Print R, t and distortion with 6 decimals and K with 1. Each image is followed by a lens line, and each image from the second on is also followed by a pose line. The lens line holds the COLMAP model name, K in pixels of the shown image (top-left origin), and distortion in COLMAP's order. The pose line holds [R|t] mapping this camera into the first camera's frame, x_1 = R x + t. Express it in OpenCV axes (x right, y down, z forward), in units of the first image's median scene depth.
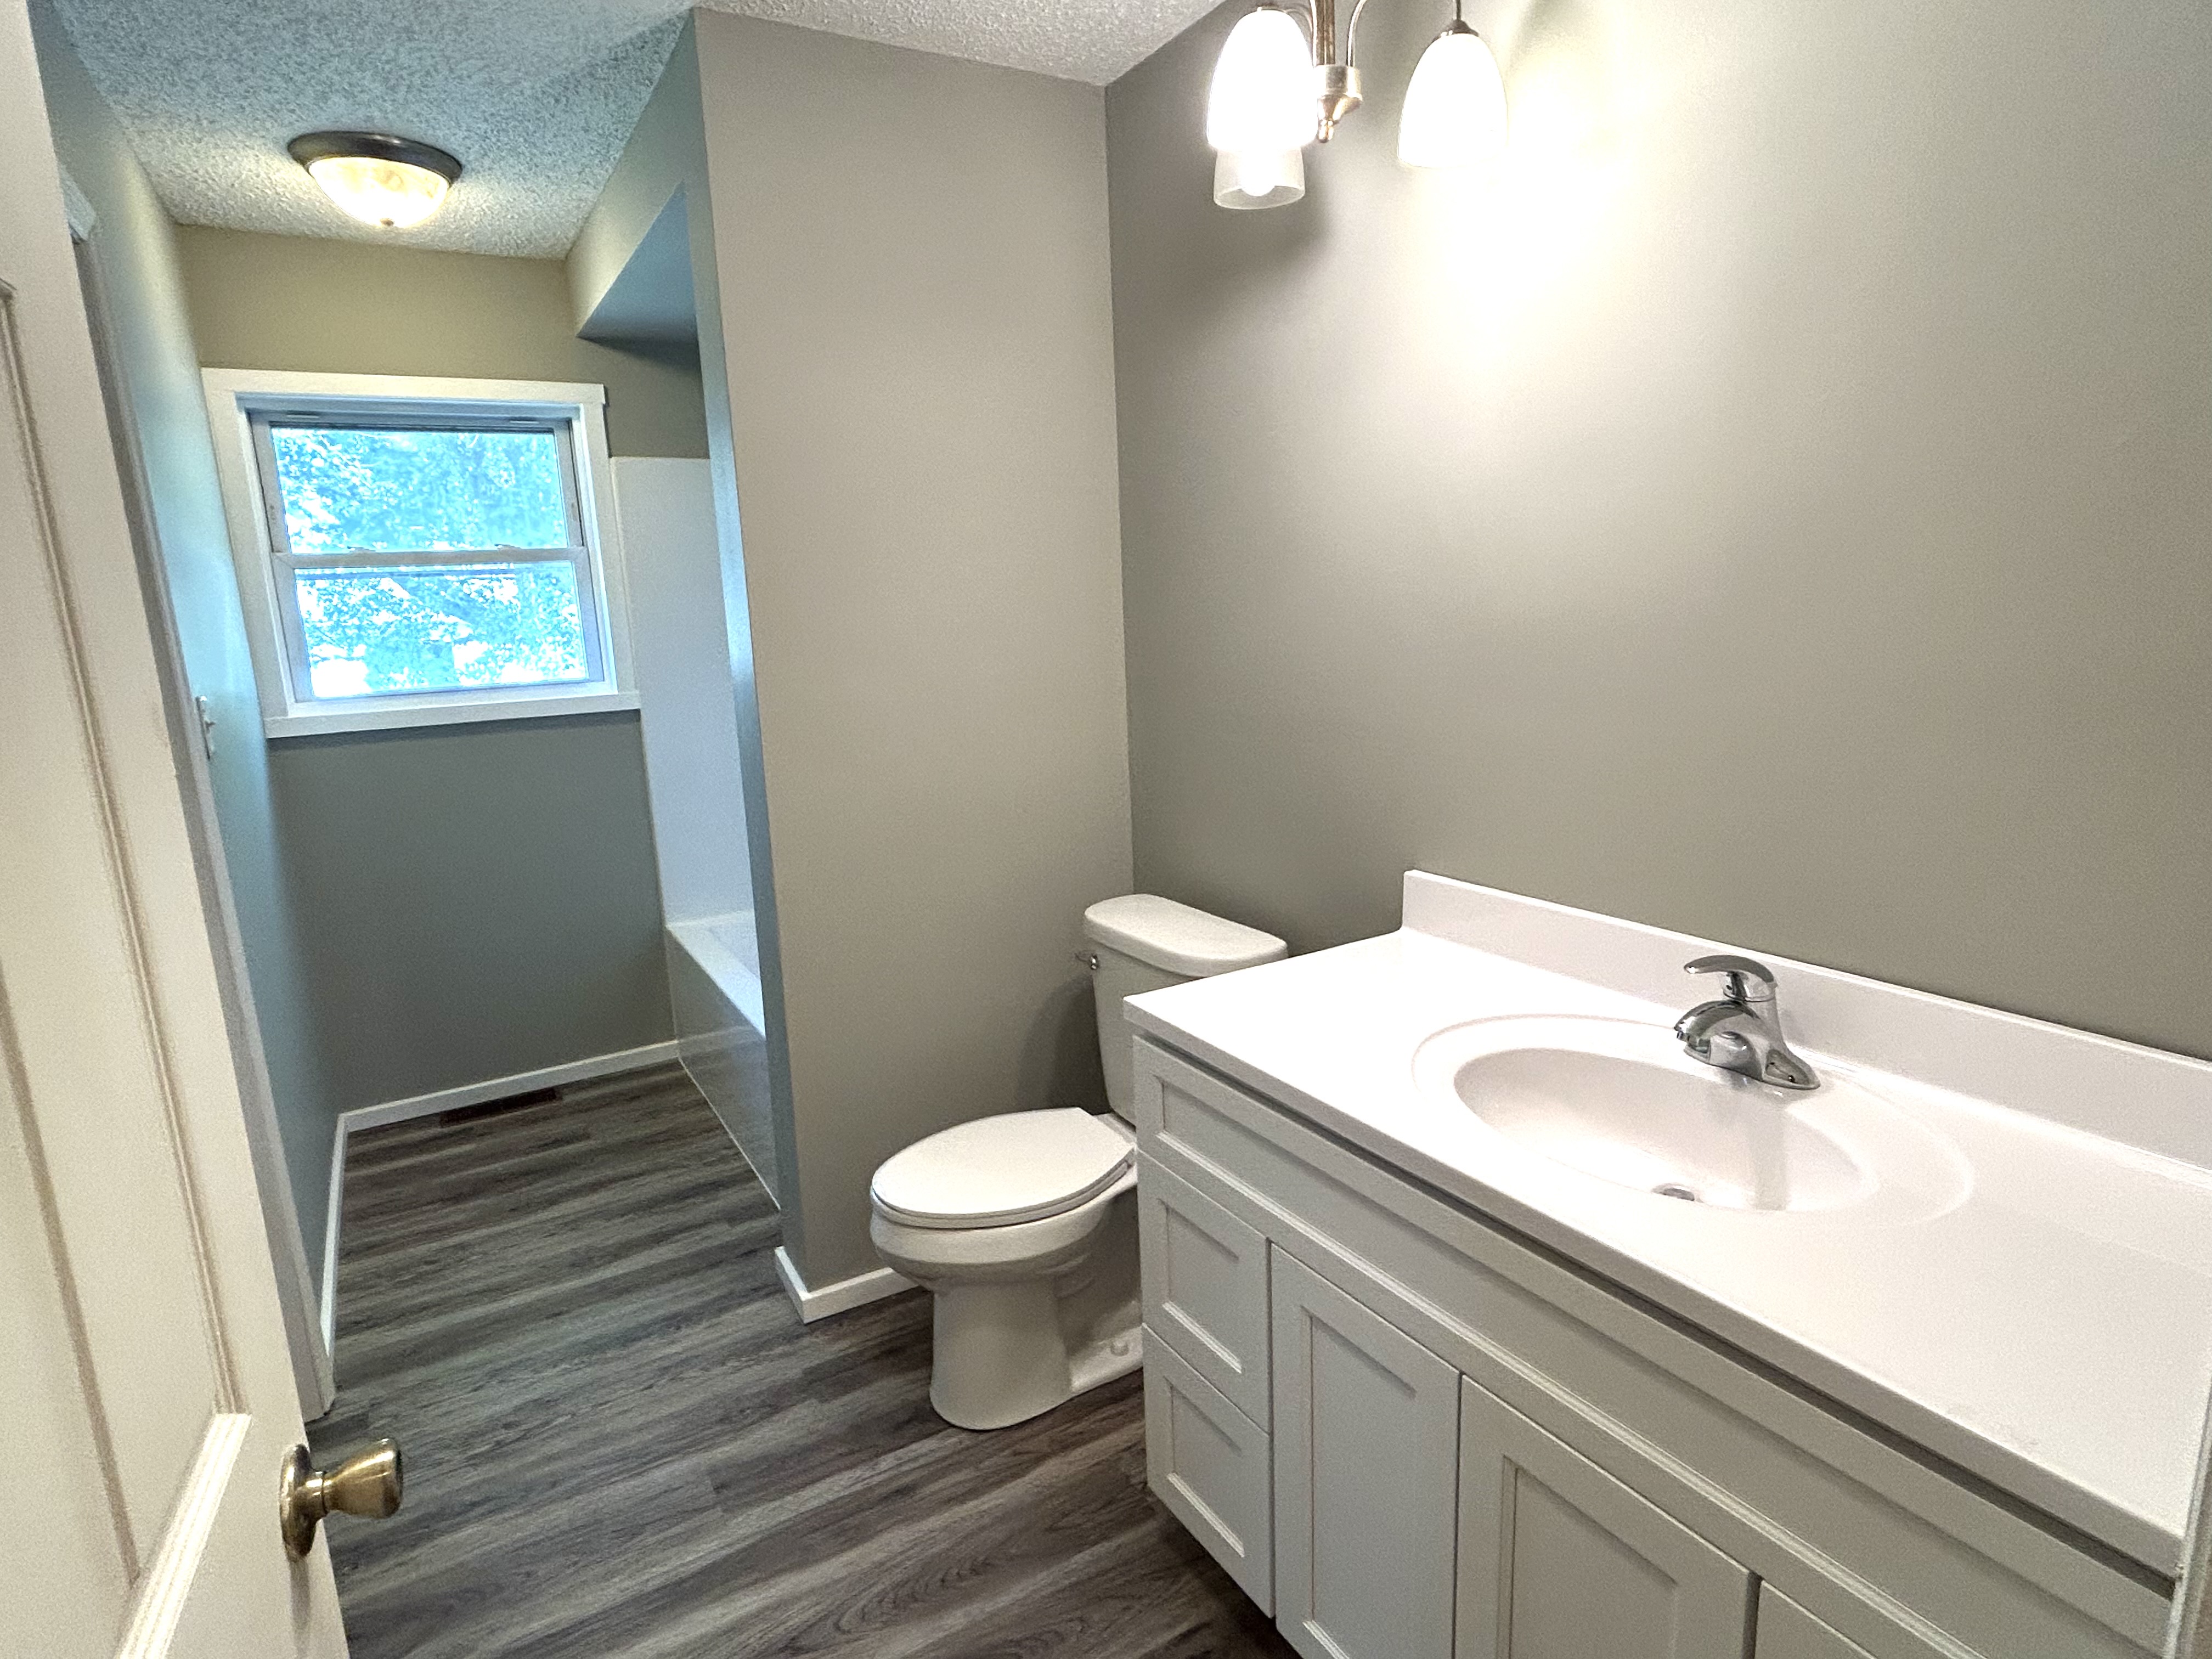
lens RADIAL K [[1183.2, 0, 1097.8], [0, 1183.2, 833.2], [0, 0, 1]] dist [-0.008186, 0.008004]
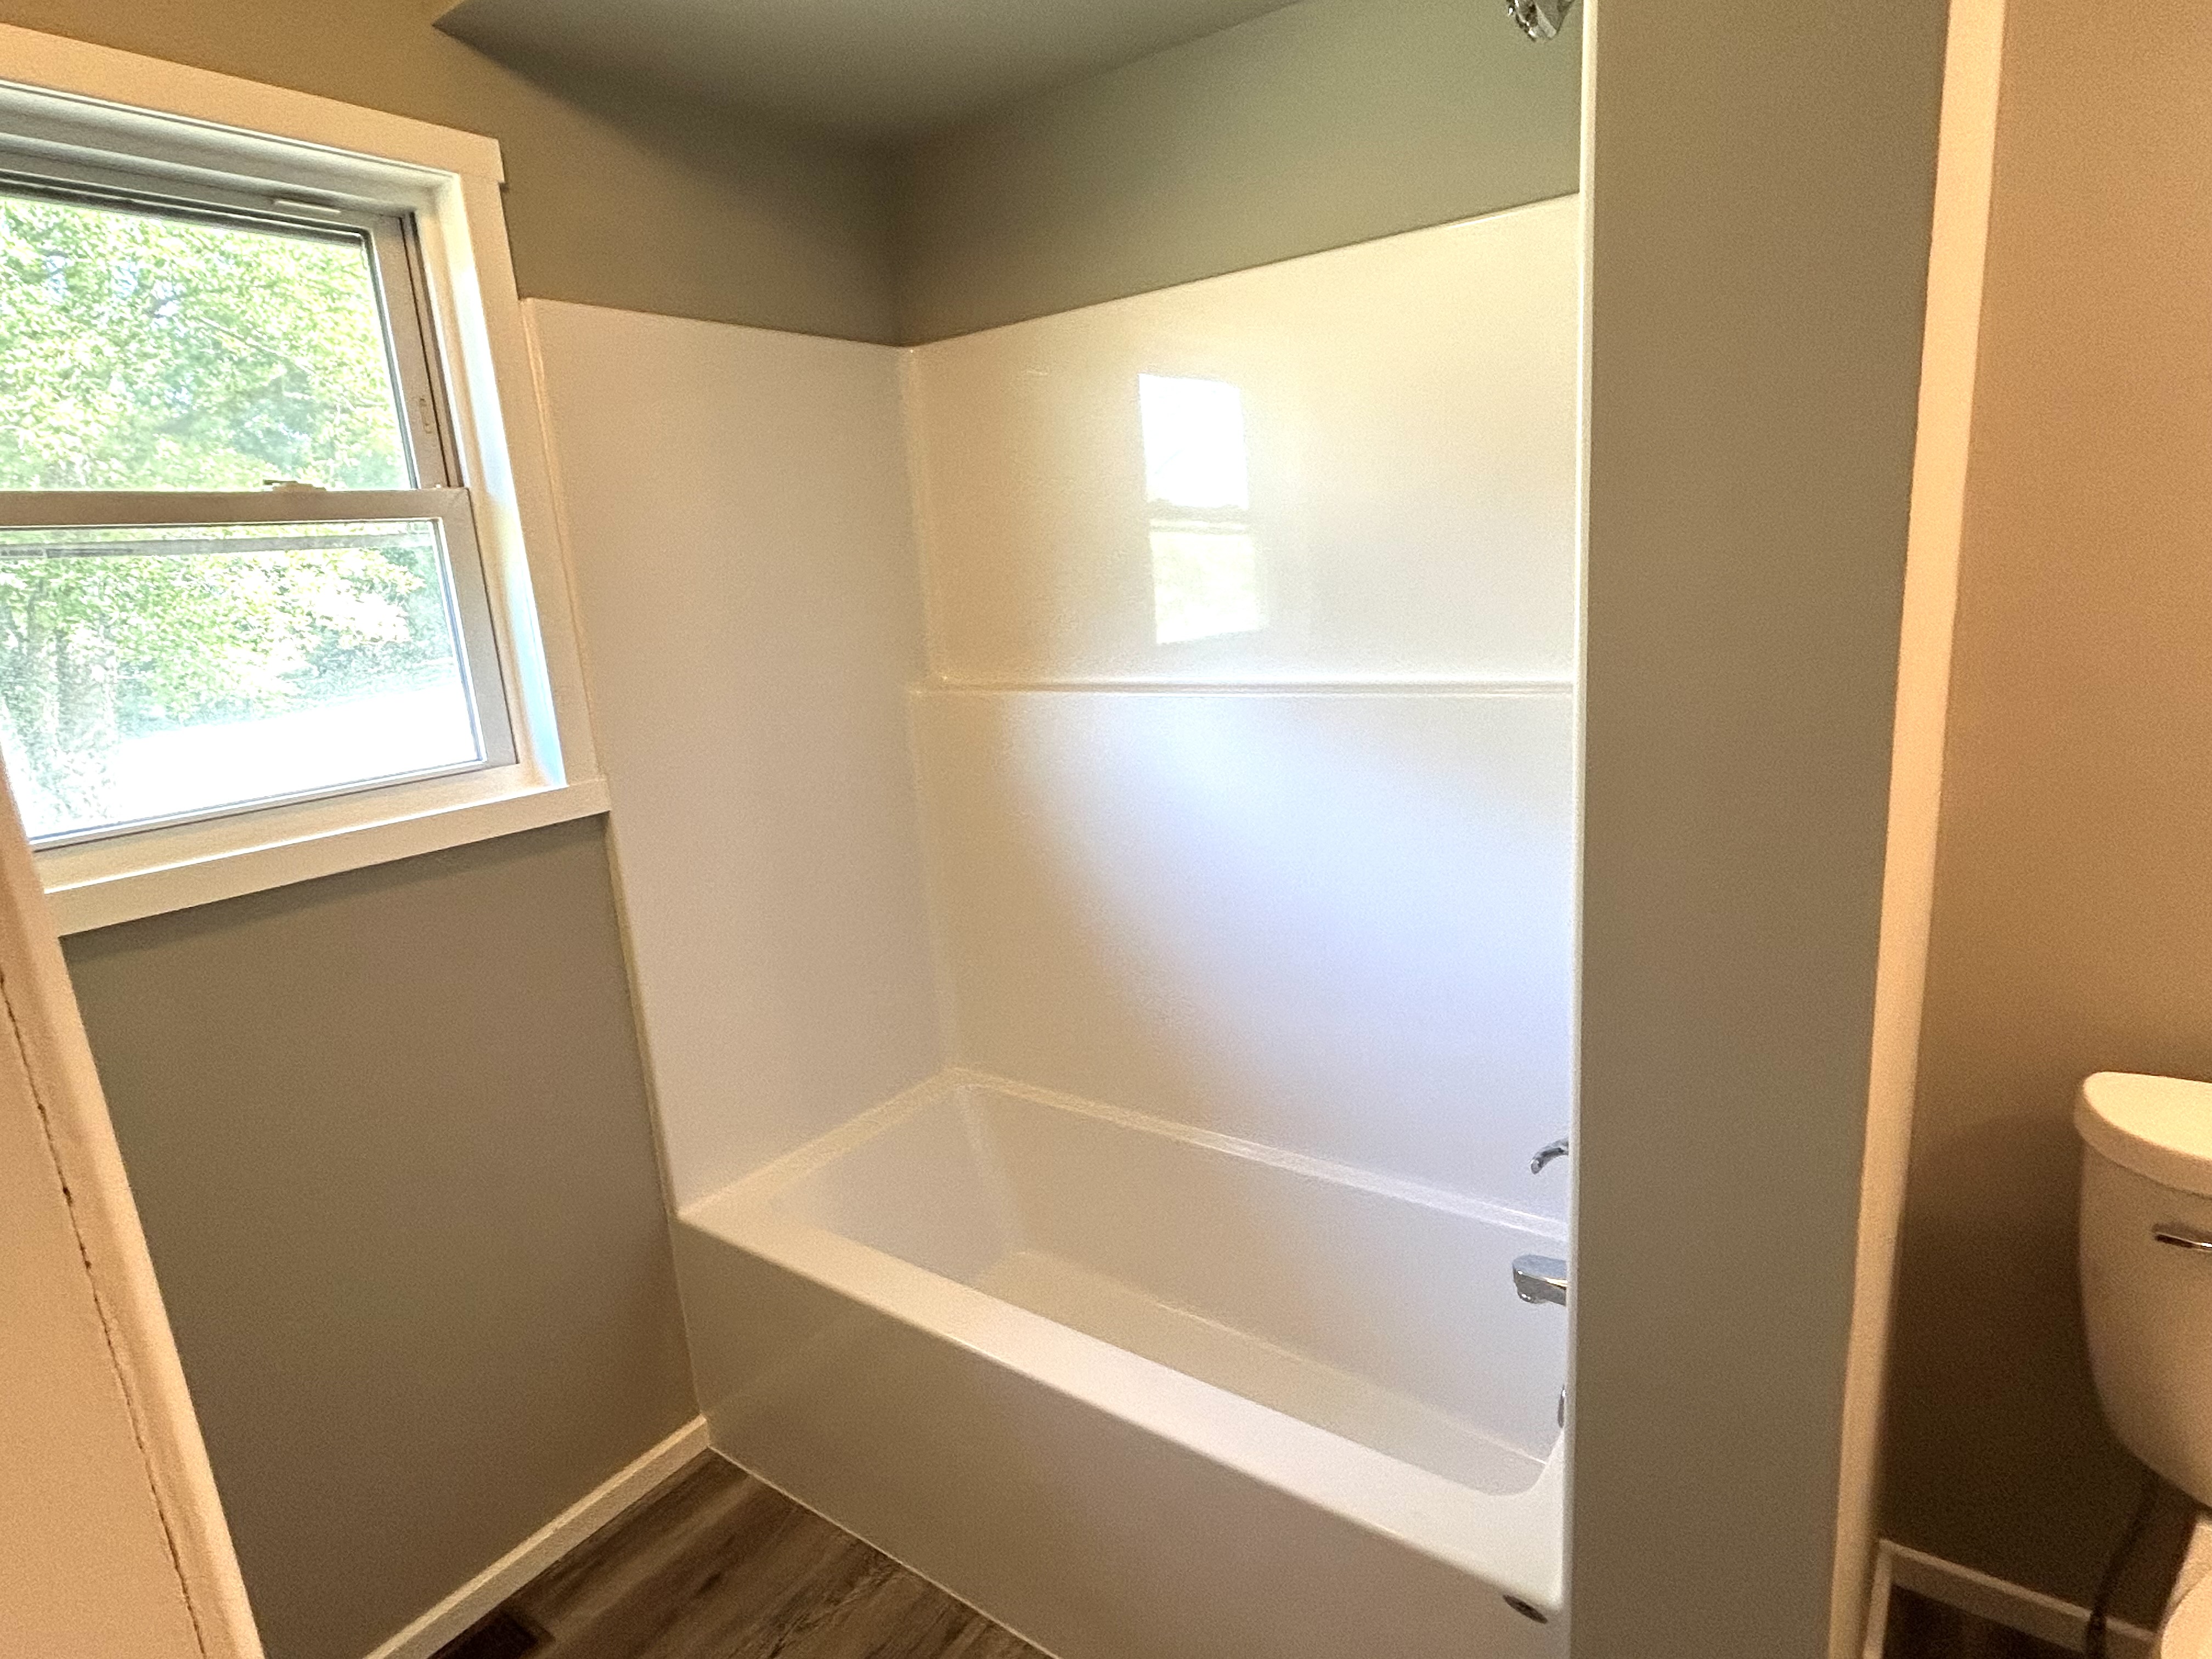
lens RADIAL K [[1183.2, 0, 1097.8], [0, 1183.2, 833.2], [0, 0, 1]] dist [-0.008186, 0.008004]
pose [[0.919468, -0.115974, 0.375670, -0.393799], [0.119584, 0.992728, 0.013780, -0.079642], [-0.374536, 0.032254, 0.926651, 0.465519]]
